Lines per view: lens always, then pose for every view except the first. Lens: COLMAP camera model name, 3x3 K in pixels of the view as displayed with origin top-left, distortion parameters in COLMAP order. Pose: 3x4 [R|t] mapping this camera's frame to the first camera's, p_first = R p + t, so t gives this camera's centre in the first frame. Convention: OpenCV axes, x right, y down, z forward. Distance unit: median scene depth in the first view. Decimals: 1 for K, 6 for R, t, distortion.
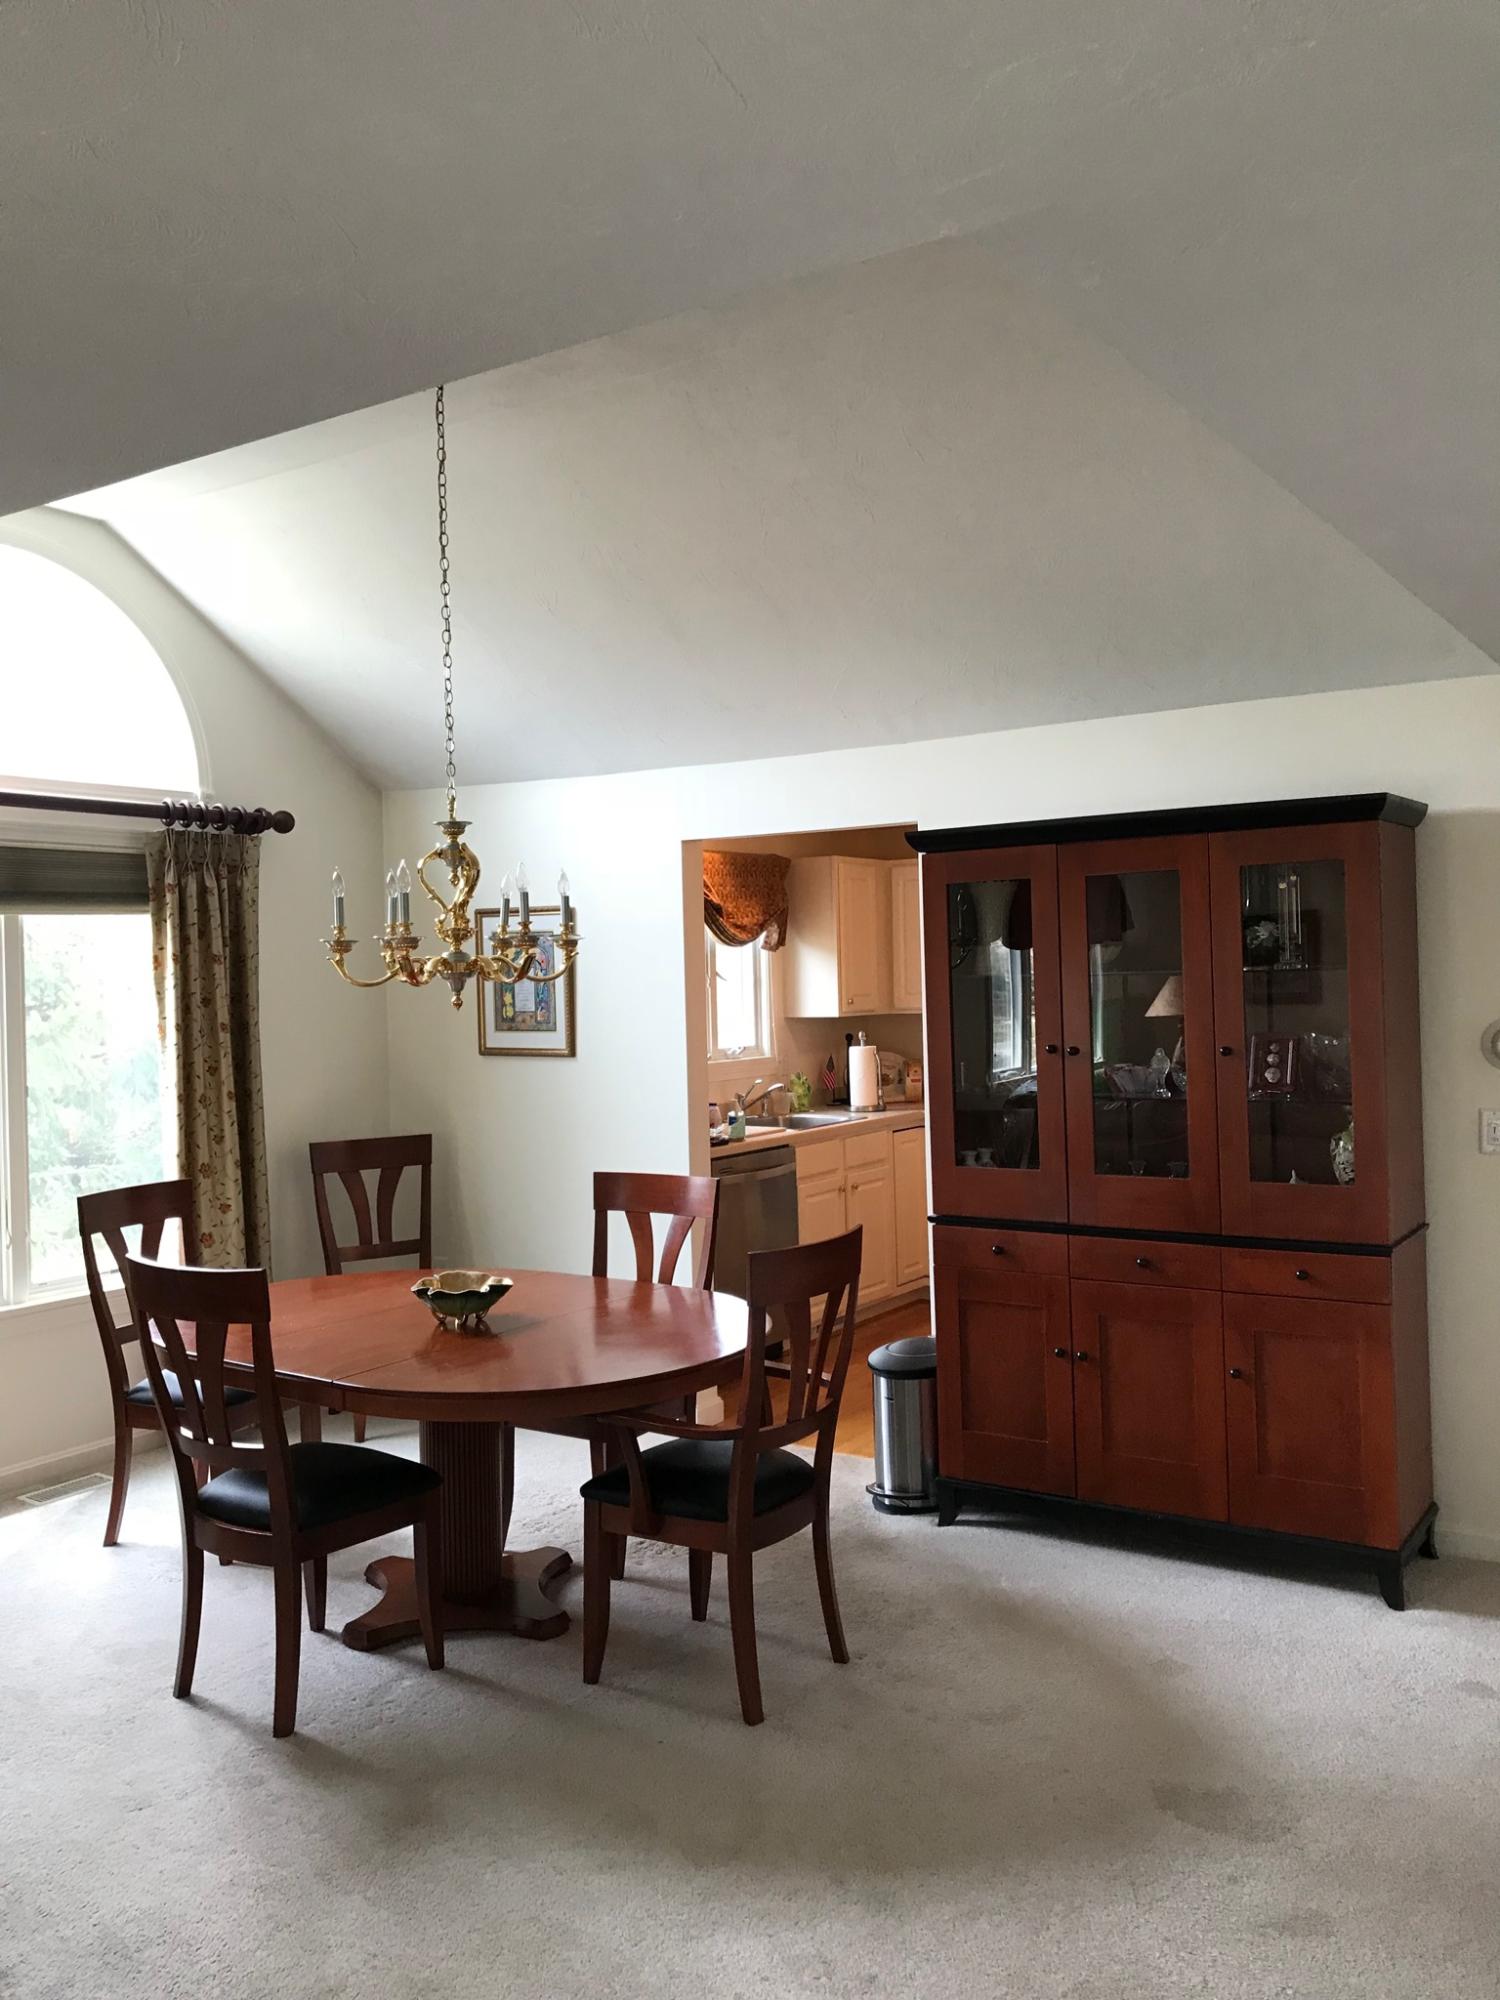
lens RADIAL K [[1616.6, 0, 754.7], [0, 1616.6, 986.5], [0, 0, 1]] dist [0.150189, -0.429619]
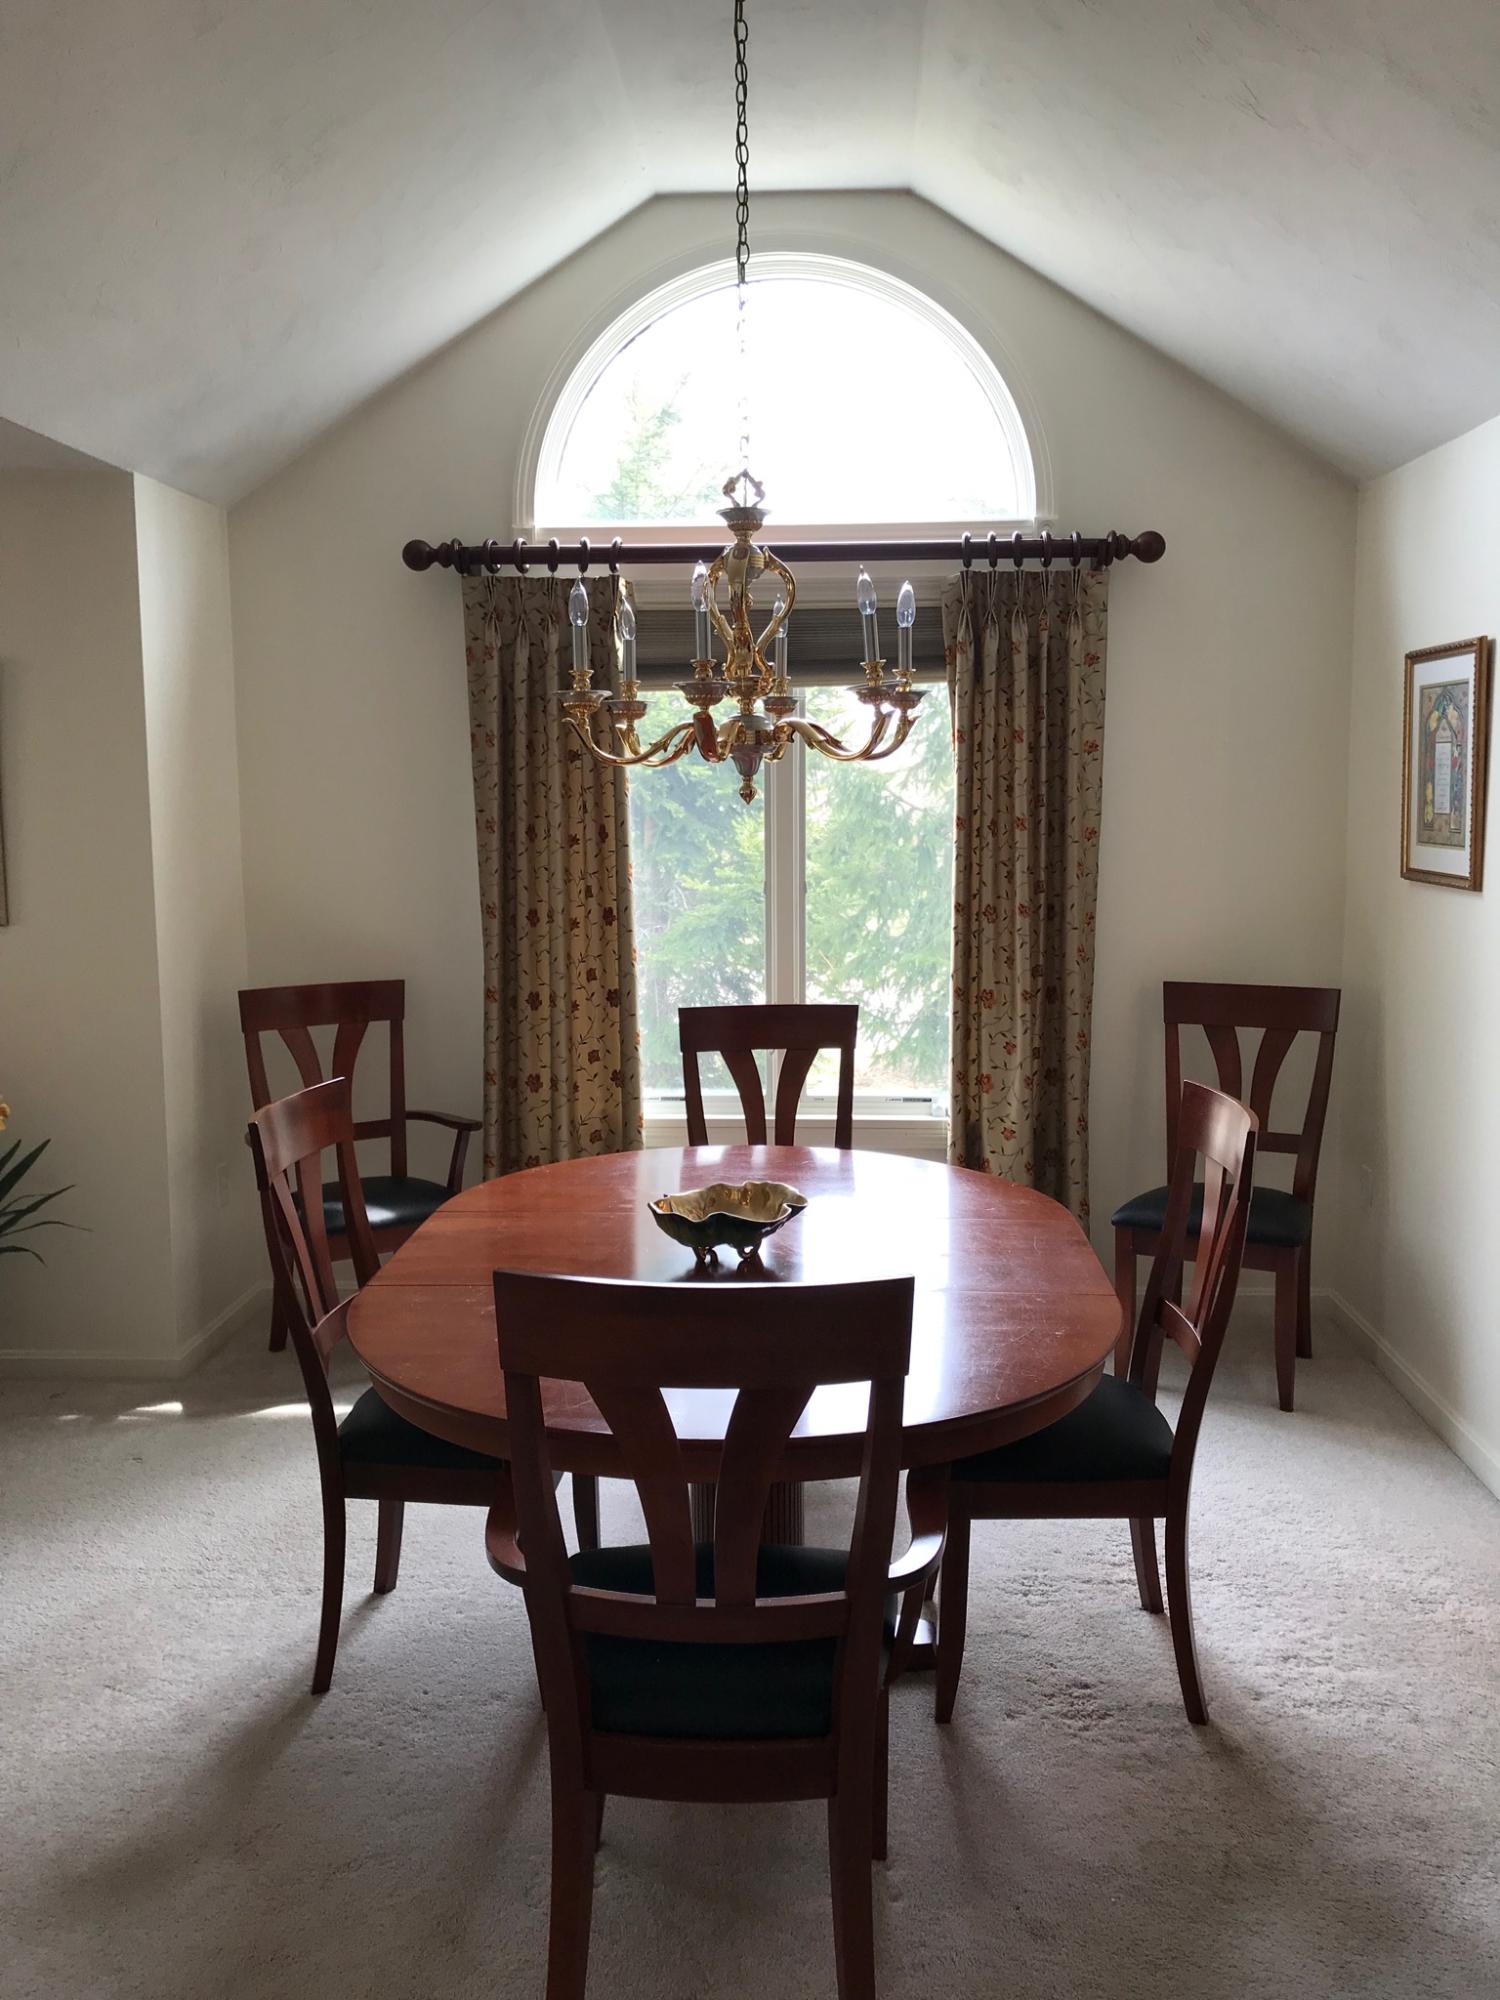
lens RADIAL K [[1616.6, 0, 754.7], [0, 1616.6, 986.5], [0, 0, 1]] dist [0.150189, -0.429619]
pose [[0.518165, 0.117082, -0.847229, 0.286935], [-0.009165, 0.991289, 0.131385, 0.001338], [0.855232, -0.060314, 0.514724, 0.482454]]
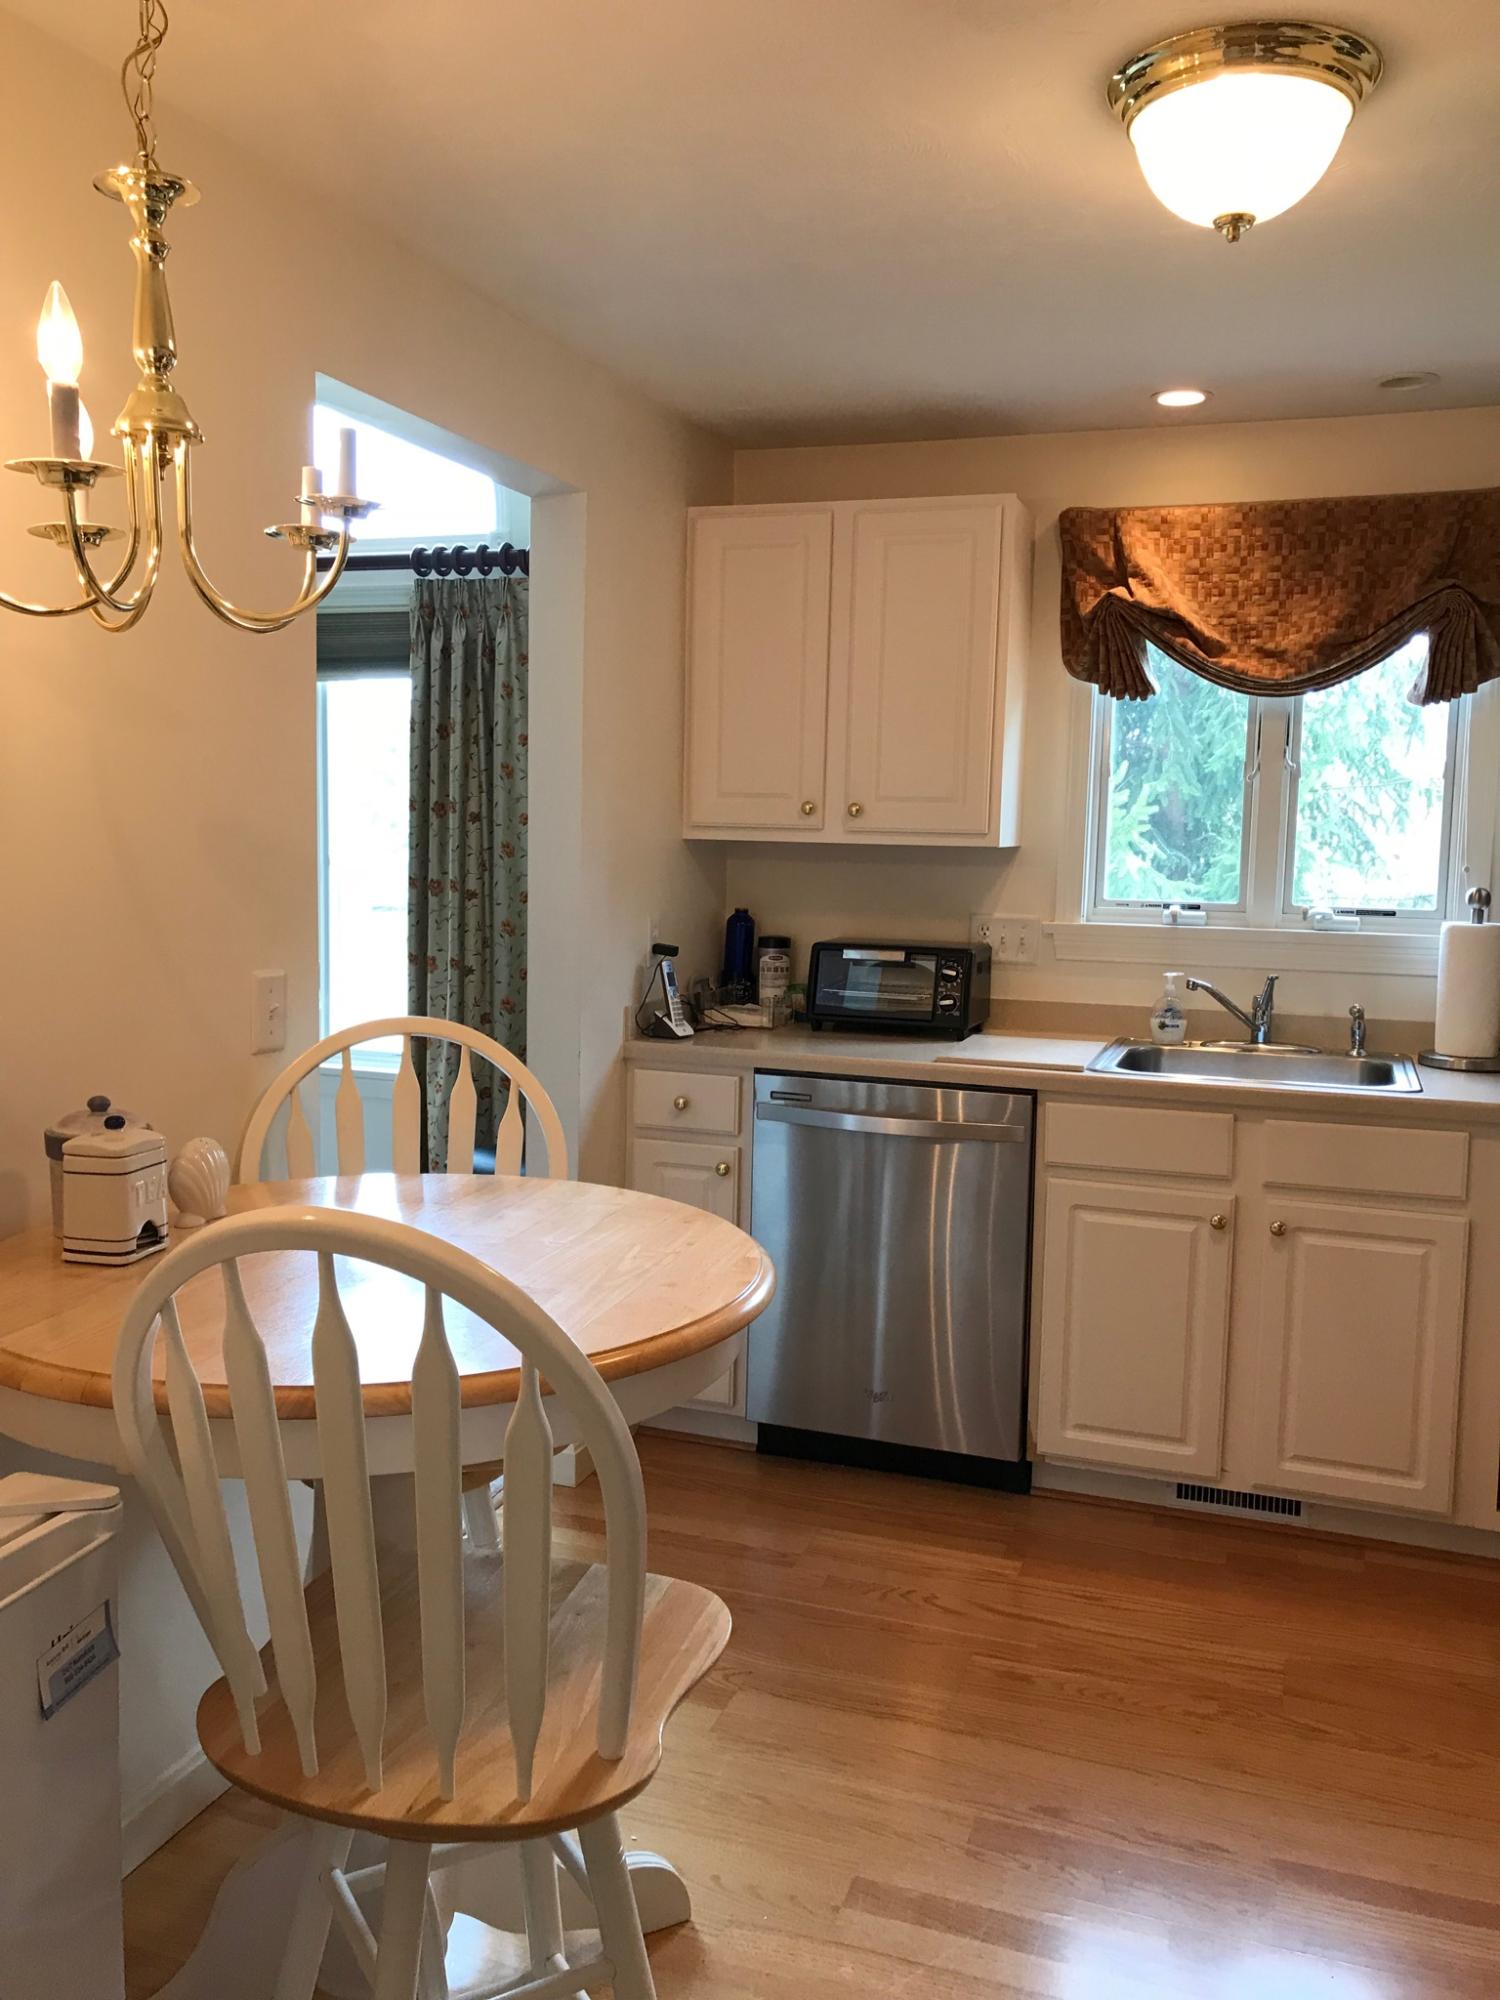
lens RADIAL K [[1616.6, 0, 754.7], [0, 1616.6, 986.5], [0, 0, 1]] dist [0.150189, -0.429619]
pose [[0.256080, 0.147064, -0.955403, 0.570396], [-0.023278, 0.989011, 0.145998, -0.010943], [0.966375, -0.015148, 0.256690, 0.935640]]
